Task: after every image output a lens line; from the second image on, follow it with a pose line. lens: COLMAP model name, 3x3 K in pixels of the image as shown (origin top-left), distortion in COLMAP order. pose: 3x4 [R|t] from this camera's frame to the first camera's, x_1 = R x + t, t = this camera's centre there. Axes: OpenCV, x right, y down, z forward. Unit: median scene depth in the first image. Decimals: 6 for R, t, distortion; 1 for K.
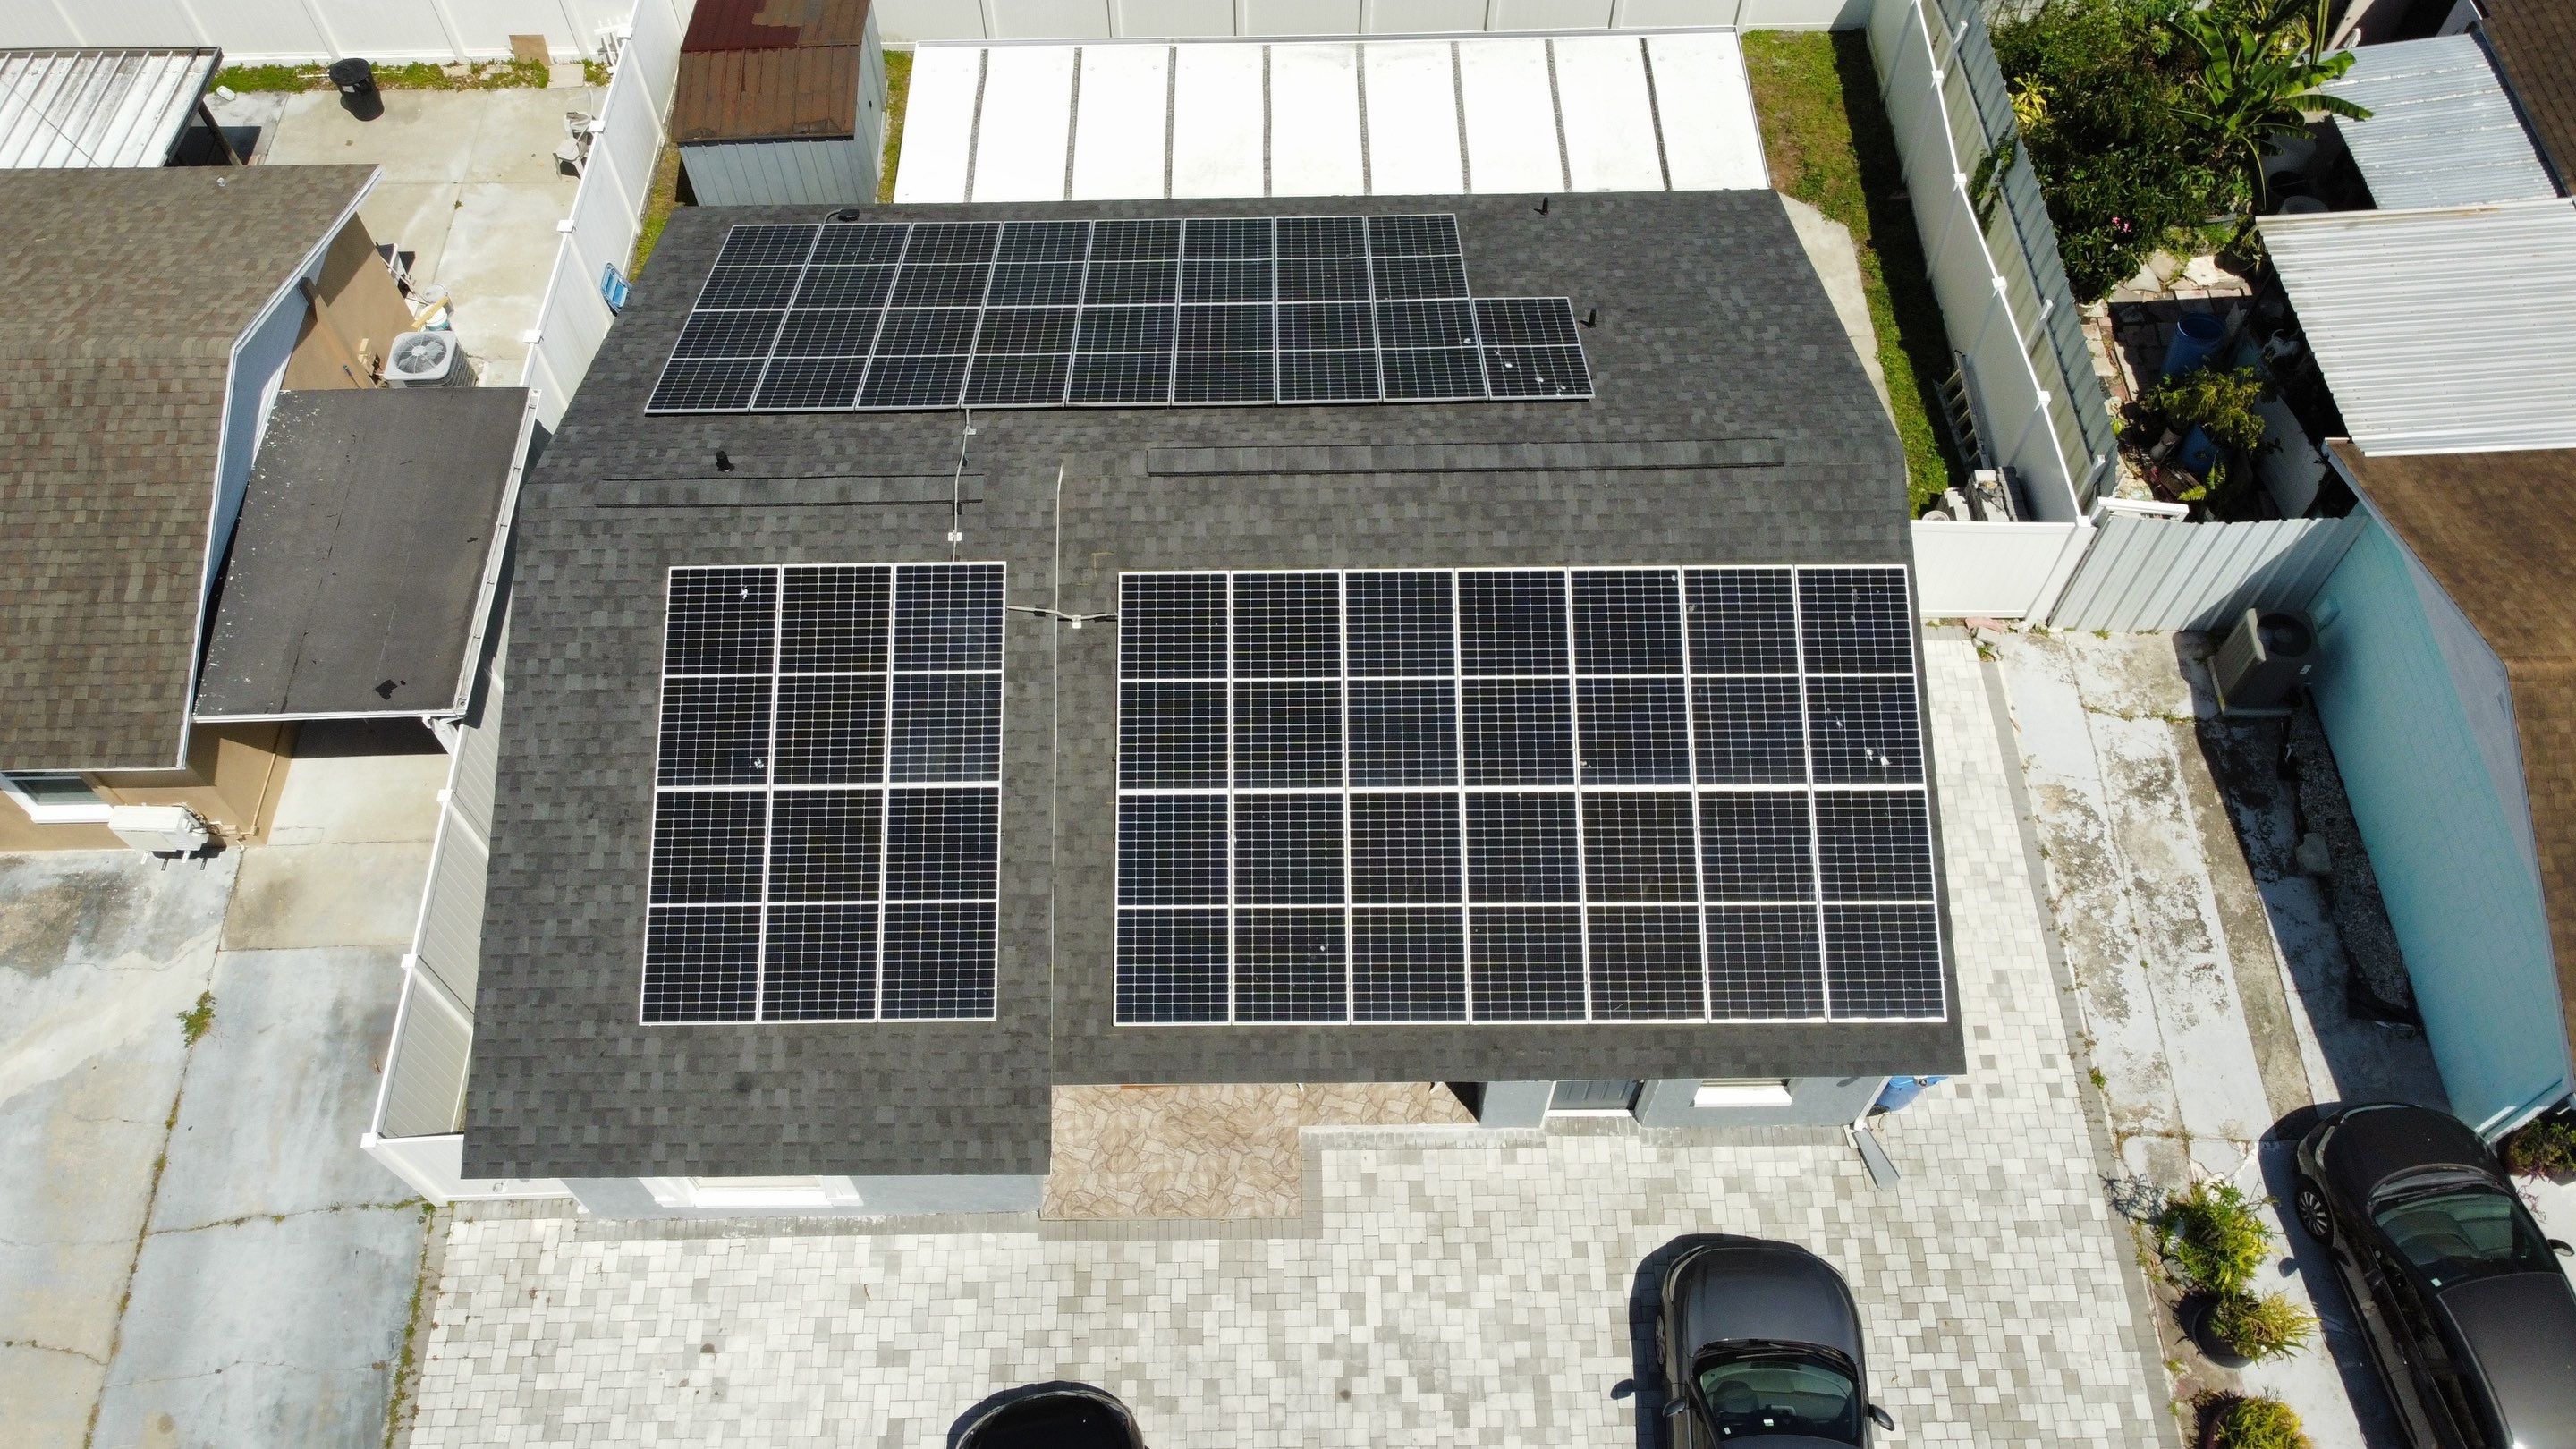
lens RADIAL K [[1944.6, 0, 1259.8], [0, 1944.6, 702.2], [0, 0, 1]] dist [0.010065, -0.020120]
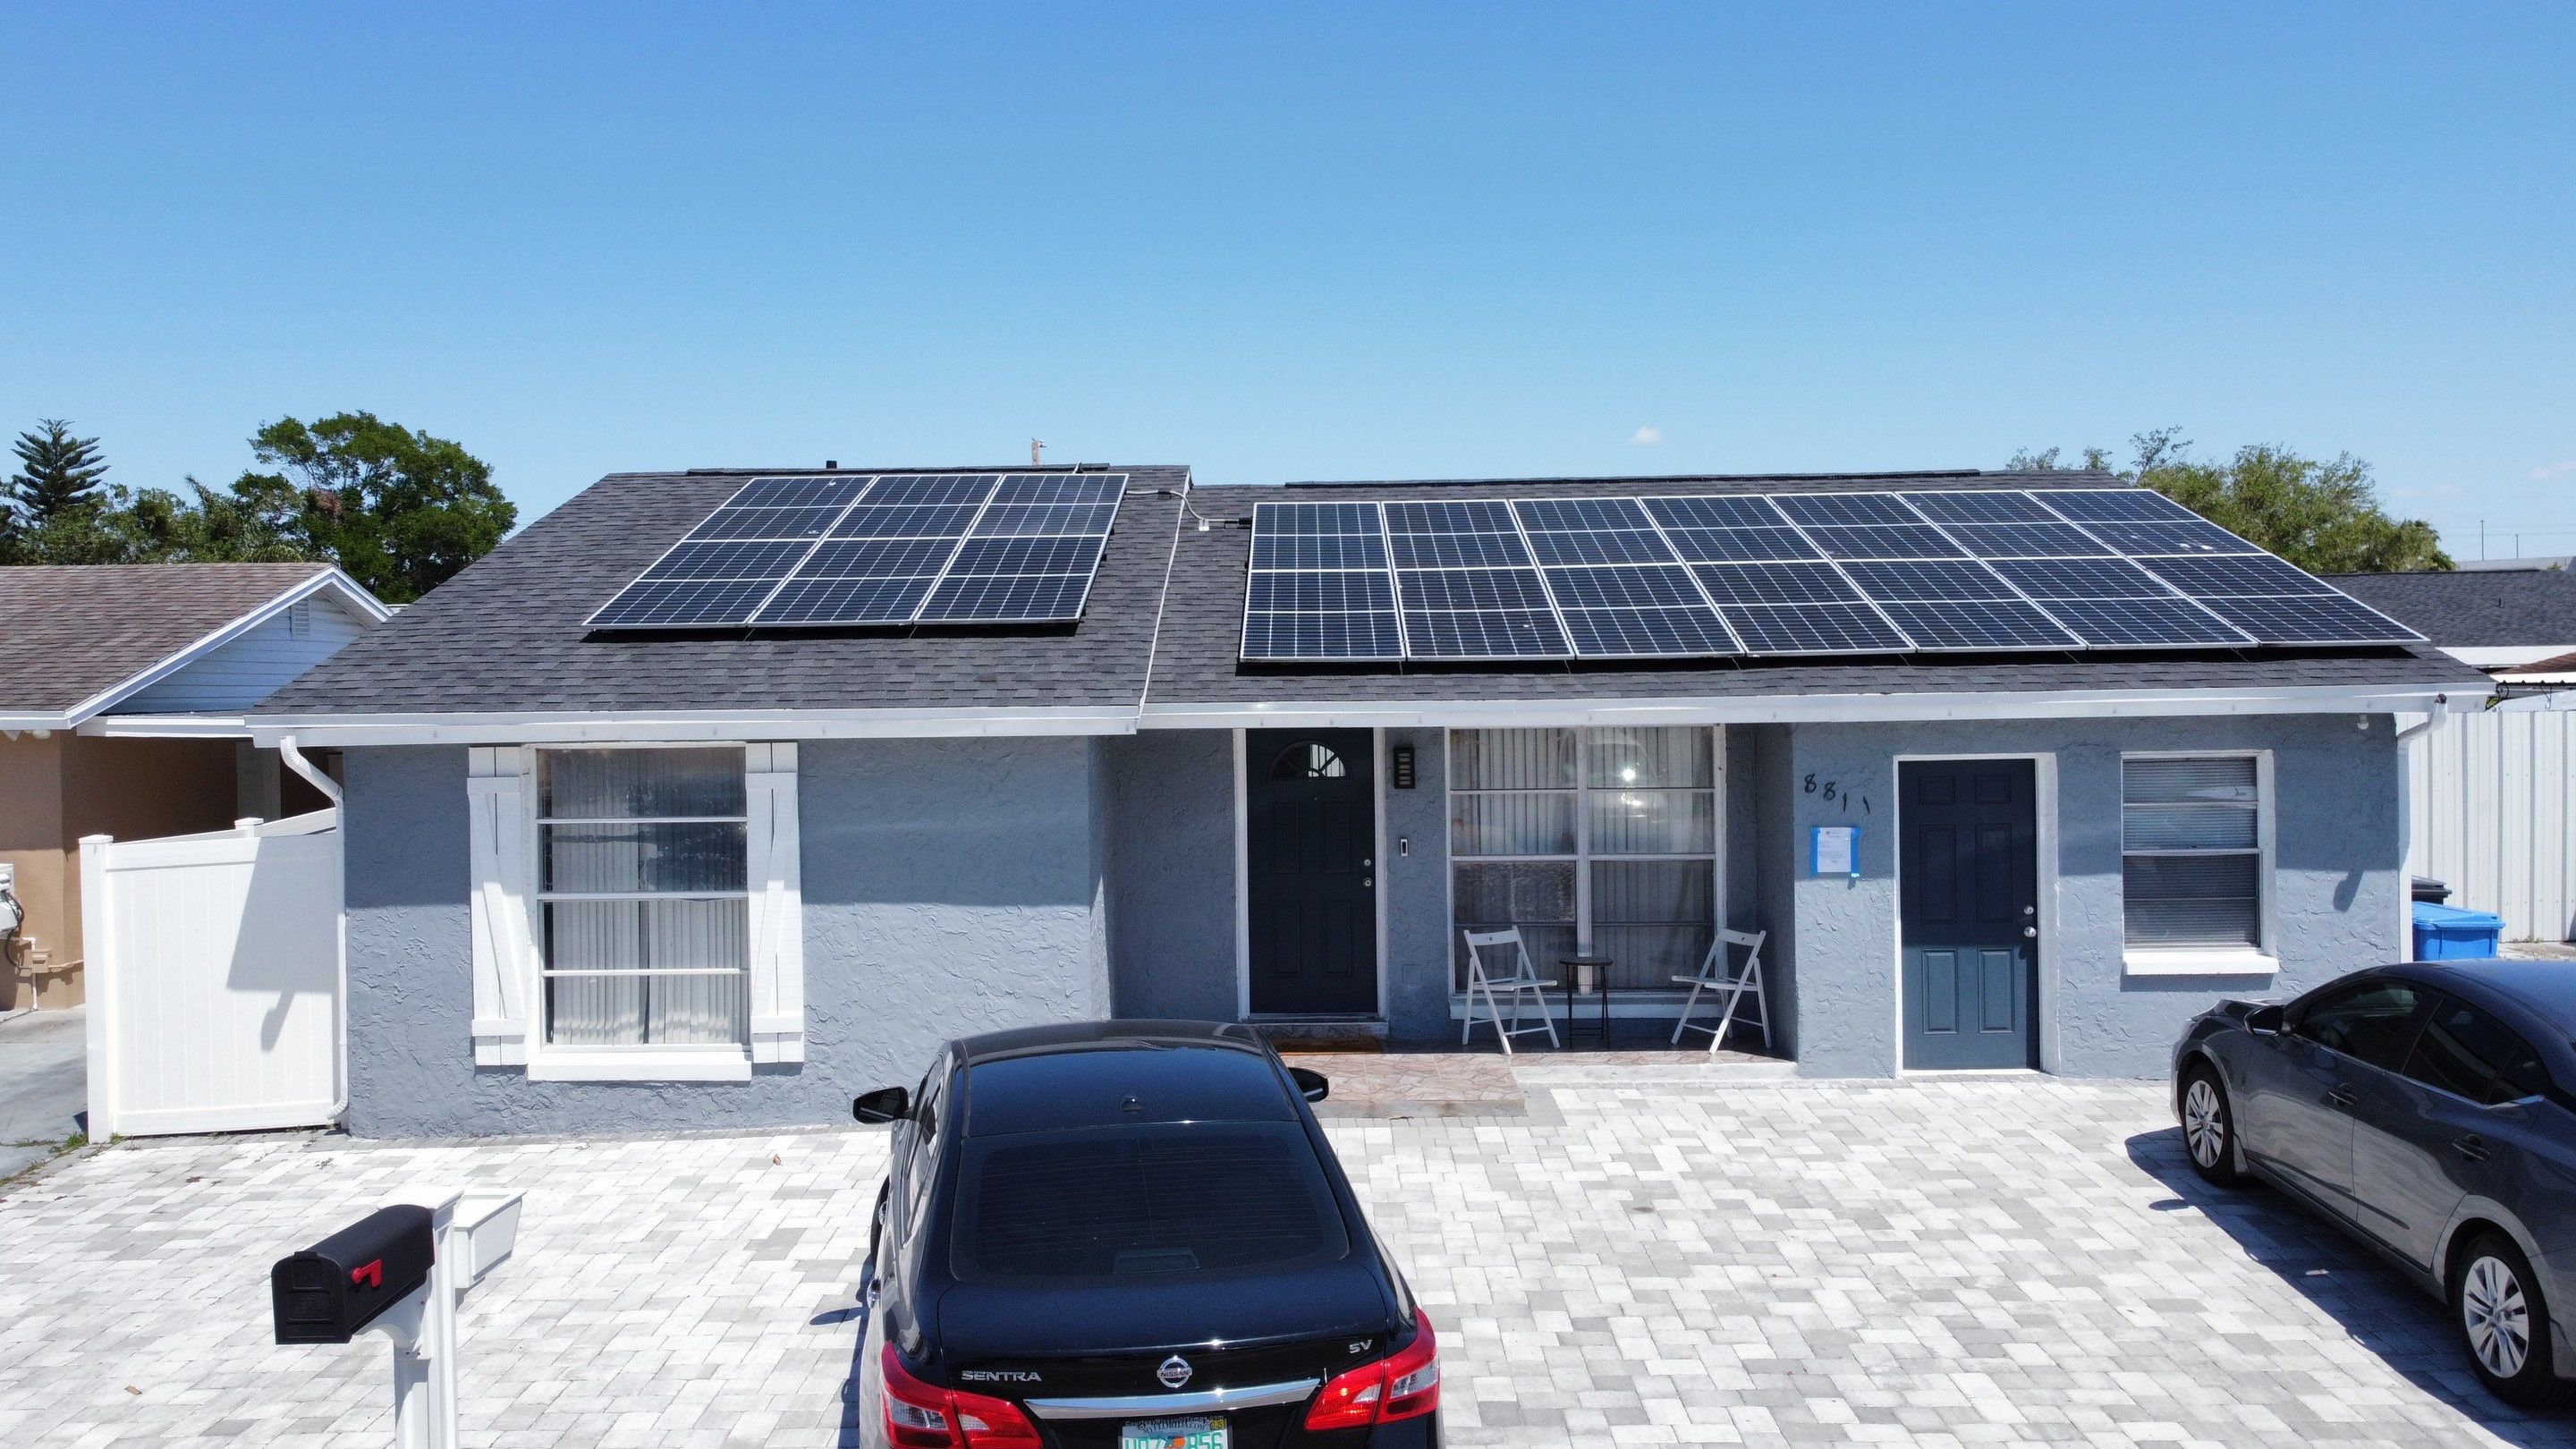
lens RADIAL K [[1944.6, 0, 1265.1], [0, 1944.6, 704.1], [0, 0, 1]] dist [0.010065, -0.020120]
pose [[0.999726, 0.001723, -0.023350, -0.045914], [-0.020493, 0.546710, -0.837071, 0.710629], [0.011324, 0.837320, 0.546595, 0.581938]]
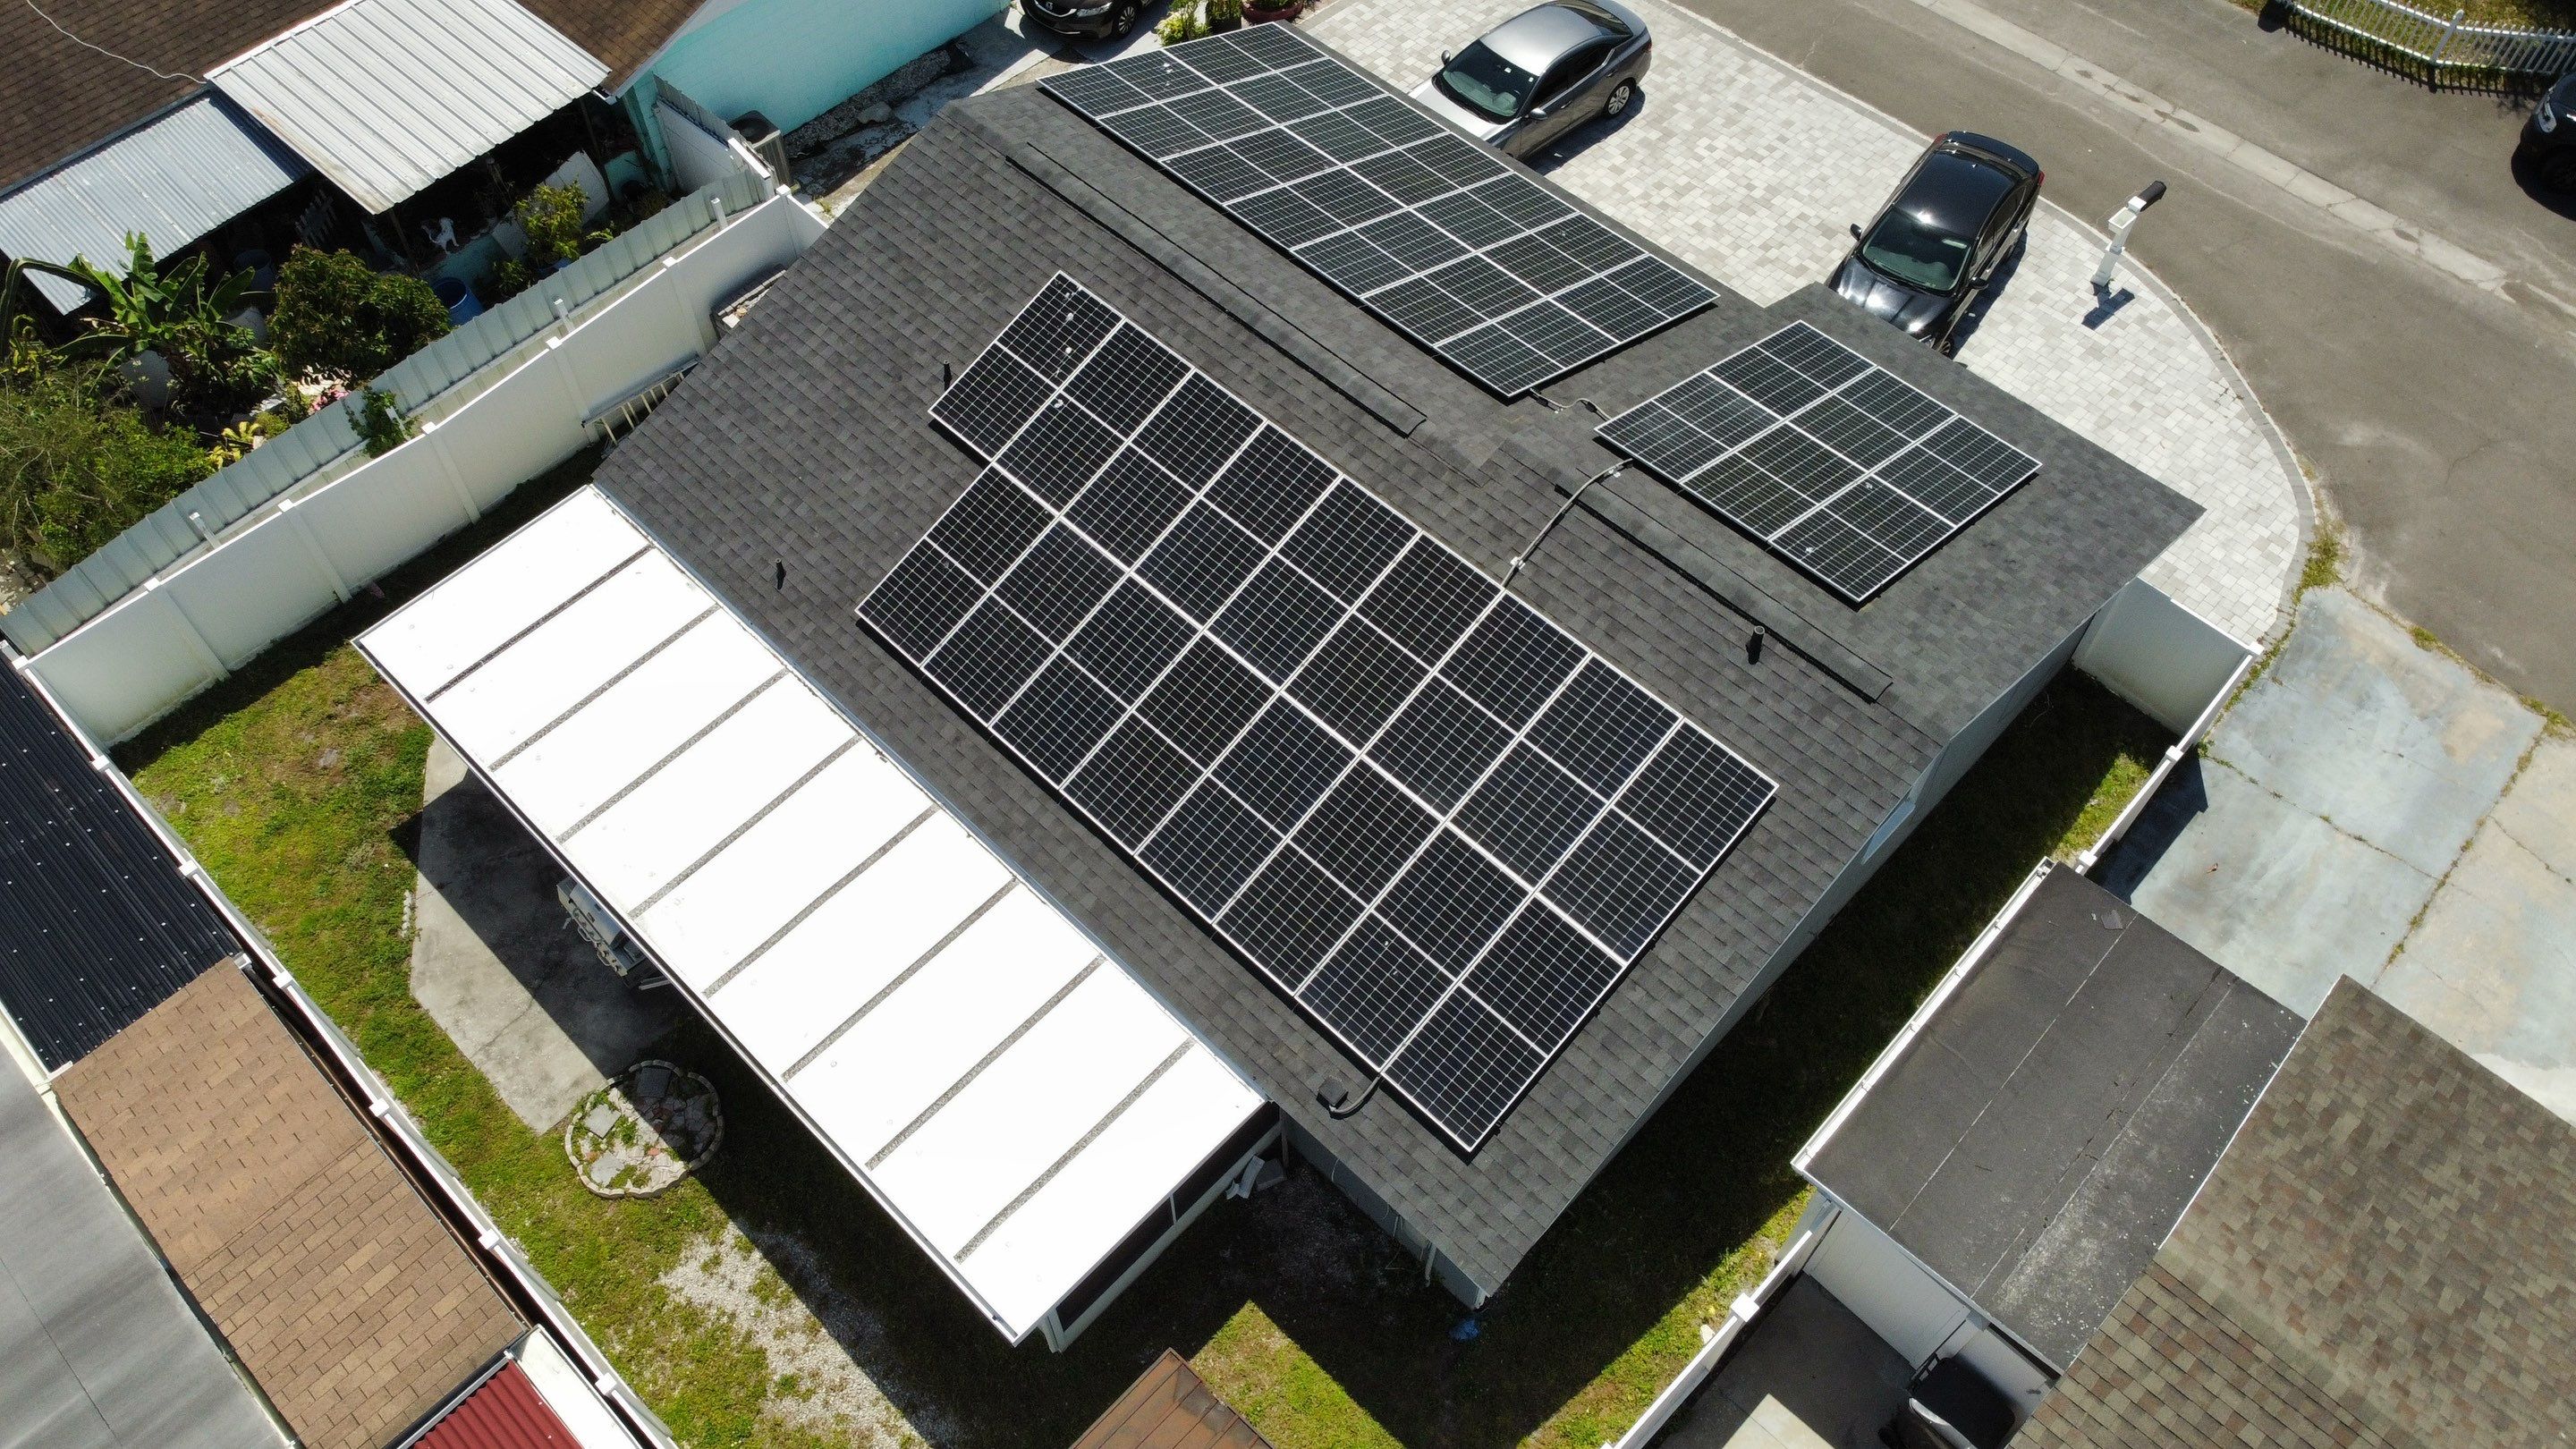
lens RADIAL K [[1944.6, 0, 1247.6], [0, 1944.6, 702.7], [0, 0, 1]] dist [0.010065, -0.020120]
pose [[-0.707675, -0.569540, 0.418115, -0.514820], [0.607221, -0.187720, 0.772039, -1.016047], [-0.361218, 0.800241, 0.478681, 0.654255]]
